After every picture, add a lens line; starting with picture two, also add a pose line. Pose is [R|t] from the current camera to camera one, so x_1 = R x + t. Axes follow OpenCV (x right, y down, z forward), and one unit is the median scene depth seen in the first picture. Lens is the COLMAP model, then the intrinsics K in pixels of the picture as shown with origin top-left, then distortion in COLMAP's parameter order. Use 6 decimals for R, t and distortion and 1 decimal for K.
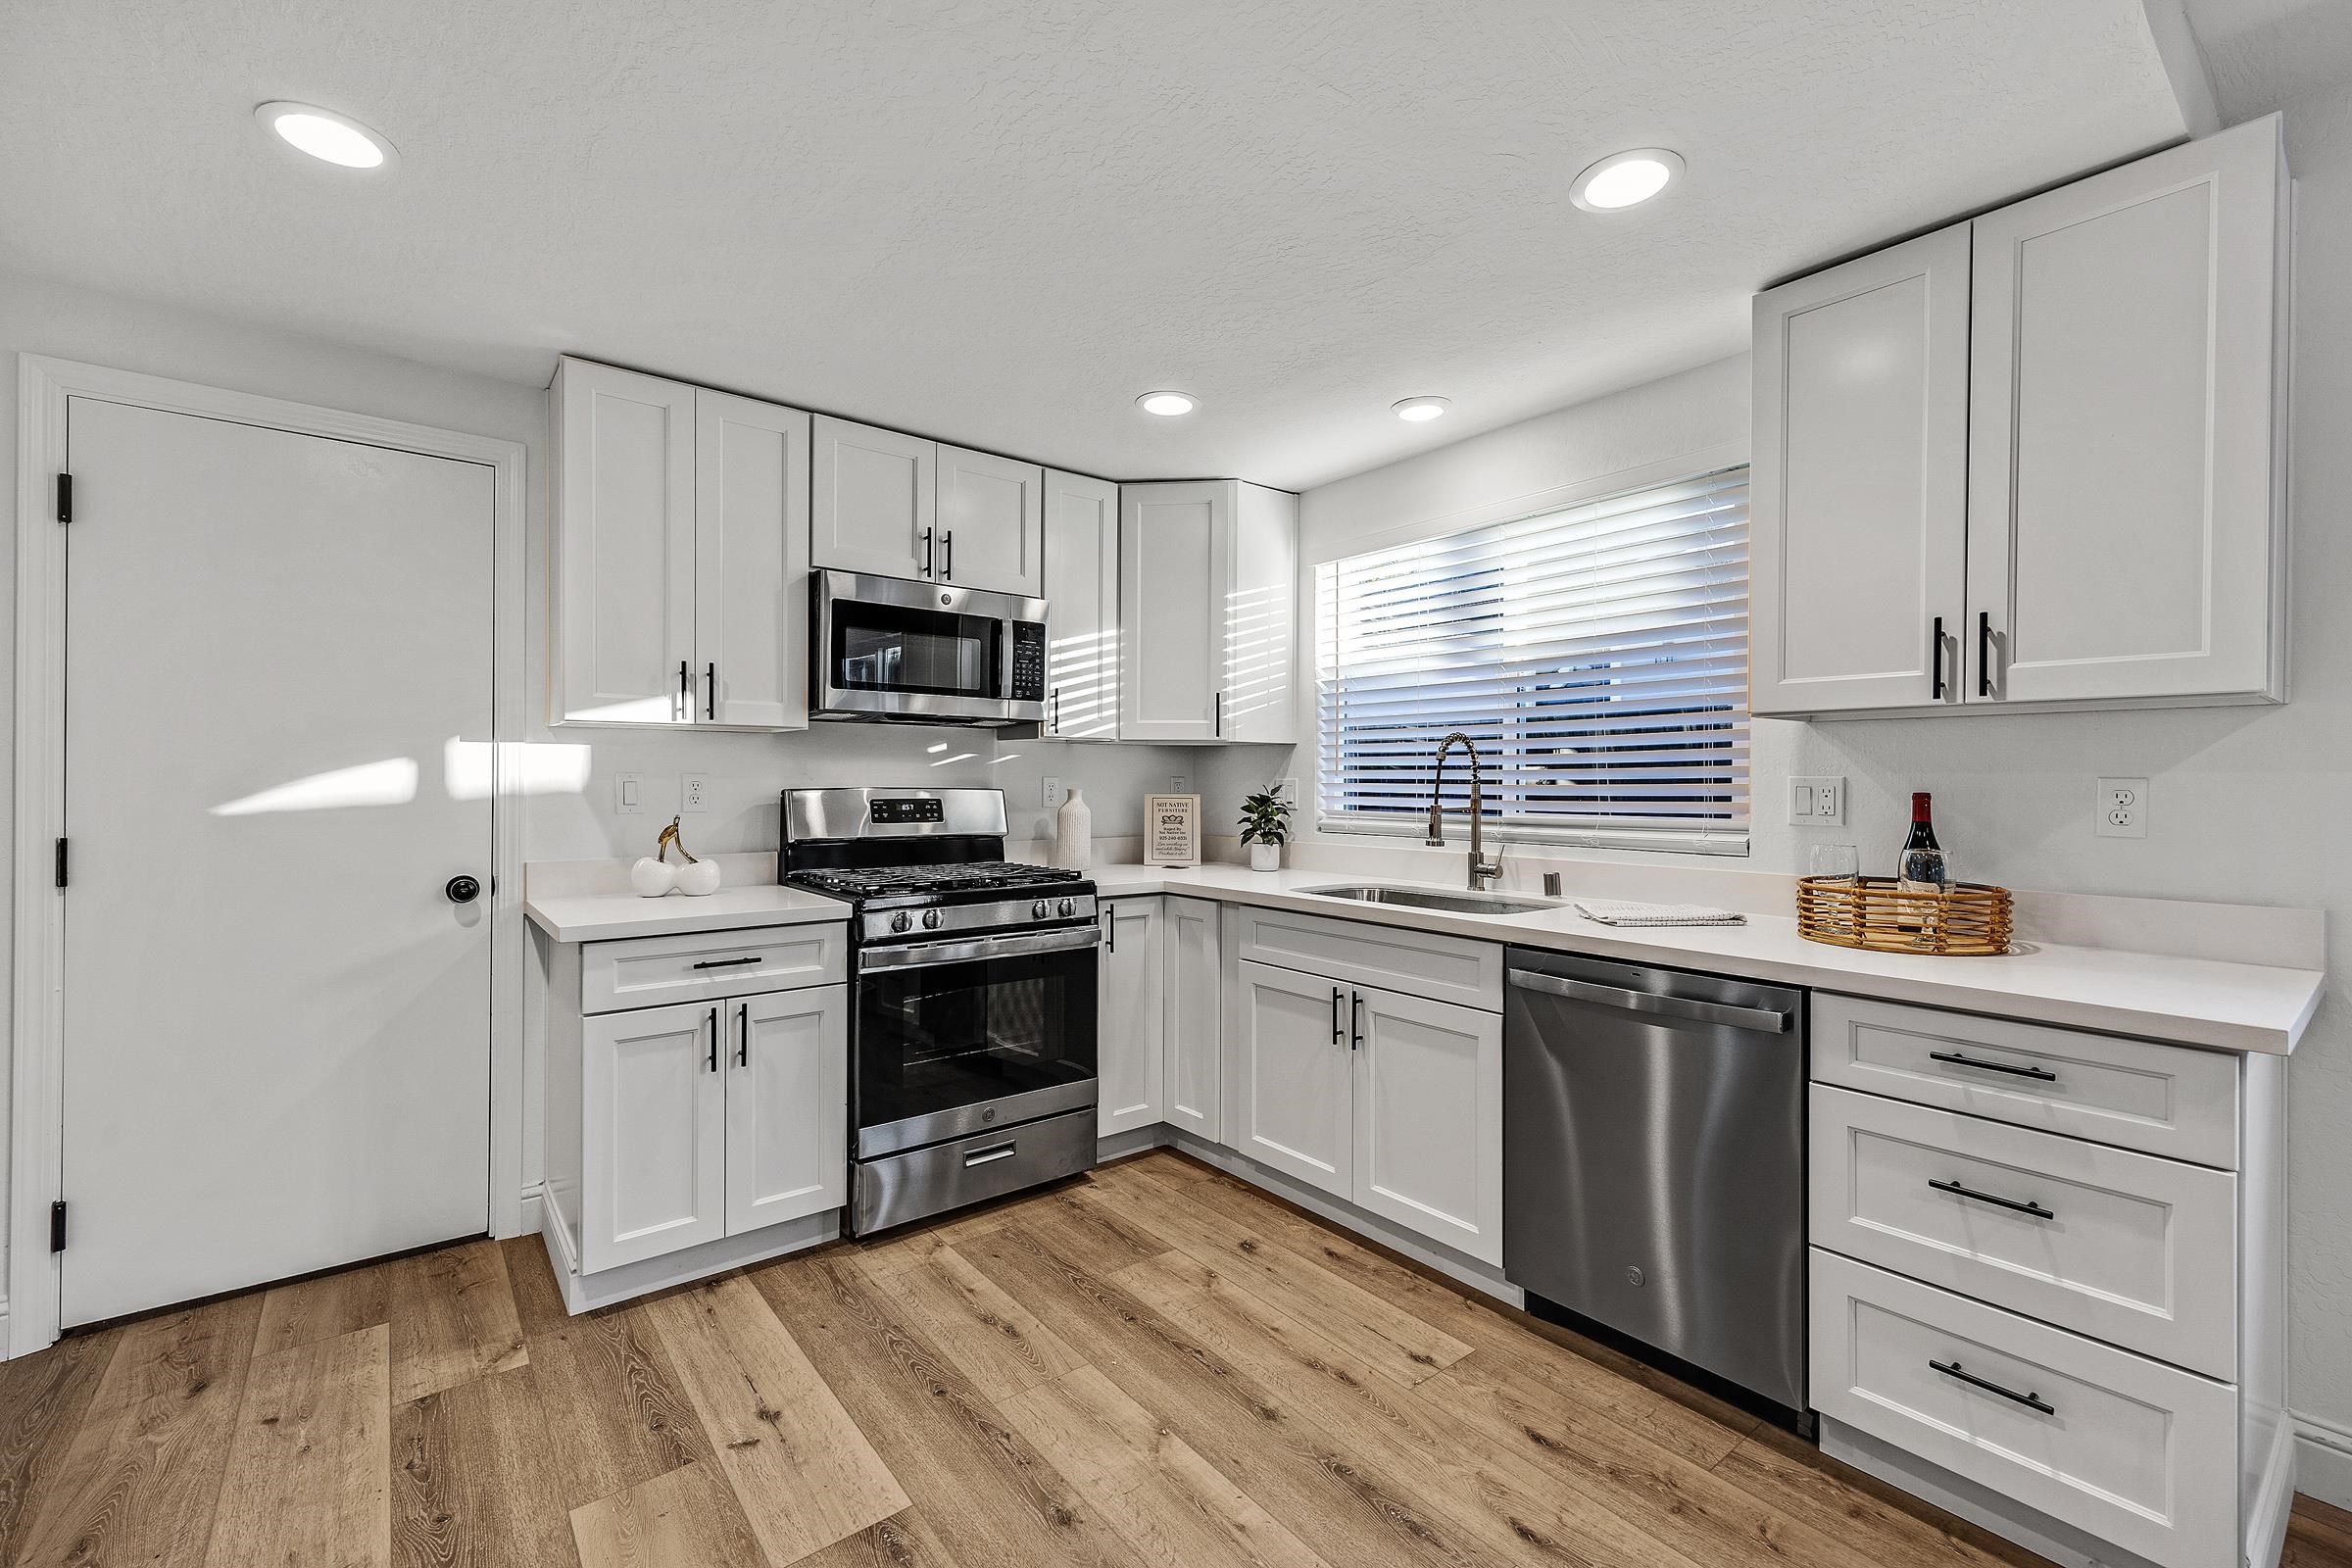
lens RADIAL K [[993.9, 0, 1178.3], [0, 993.9, 782.8], [0, 0, 1]] dist [0.010280, -0.000889]
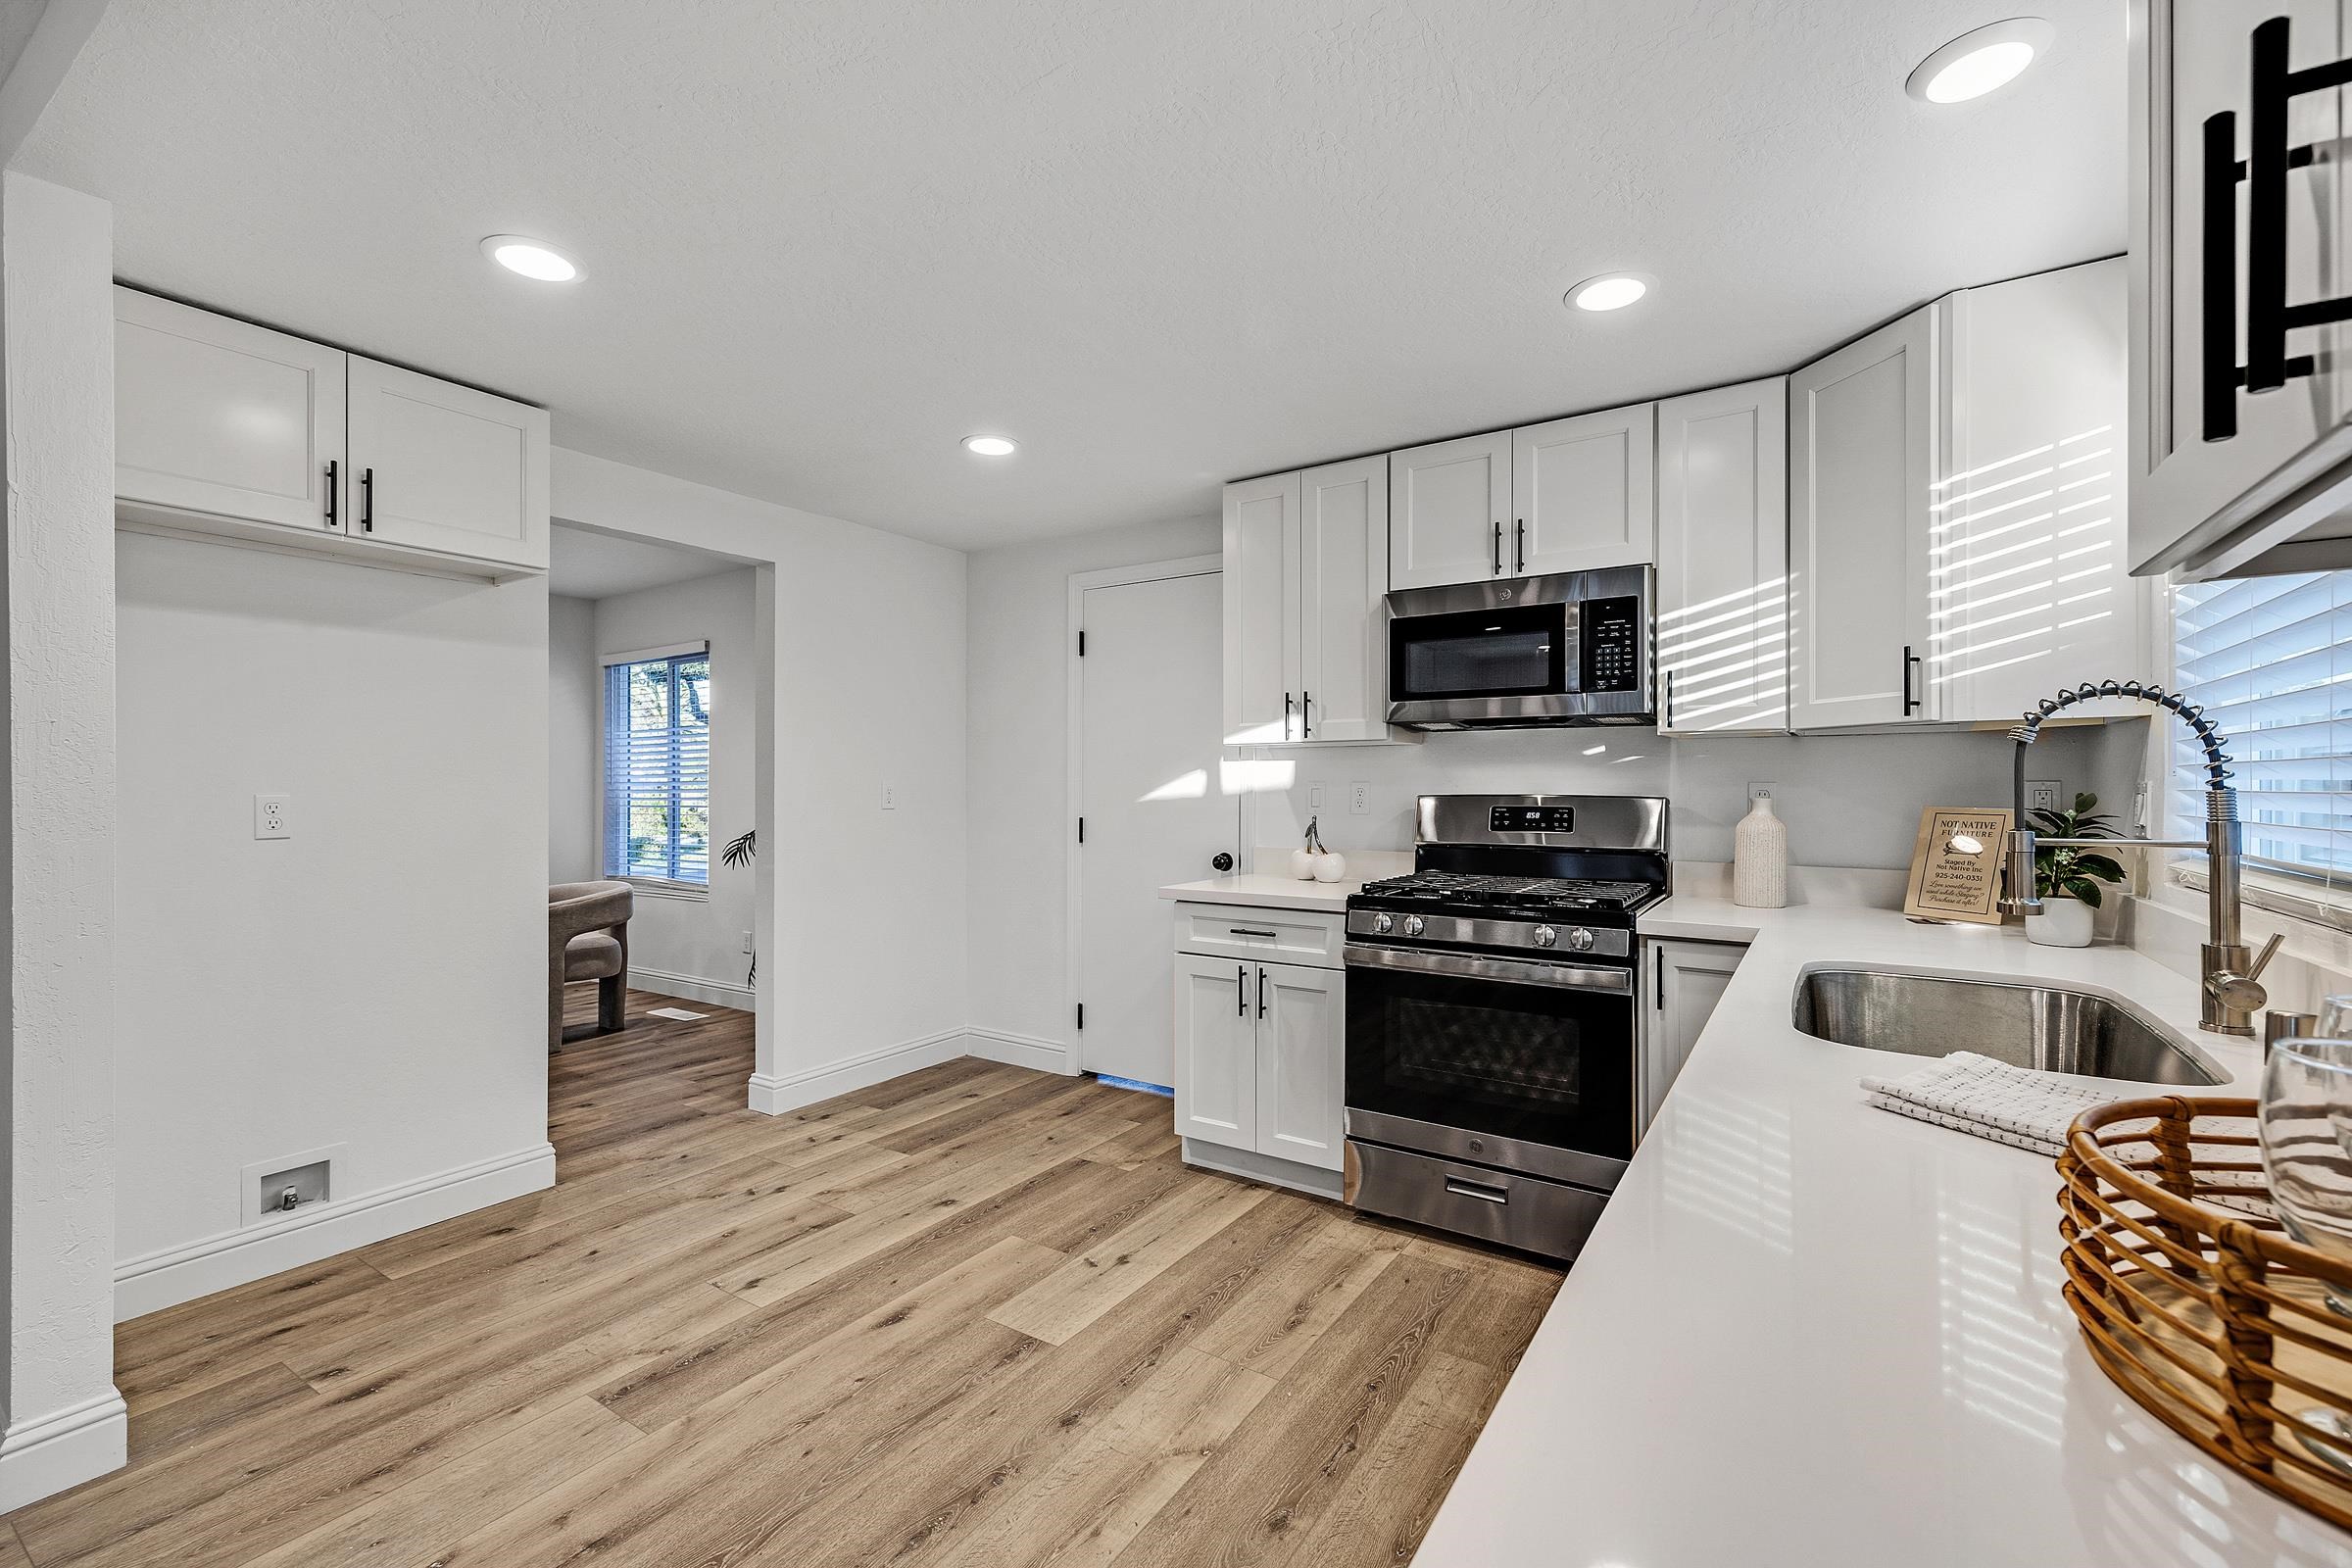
lens RADIAL K [[993.9, 0, 1178.3], [0, 993.9, 782.8], [0, 0, 1]] dist [0.010280, -0.000889]
pose [[0.312199, -0.007782, -0.949985, 0.616219], [-0.002316, 0.999957, -0.008953, 0.003419], [0.950014, 0.004996, 0.312168, 0.451878]]
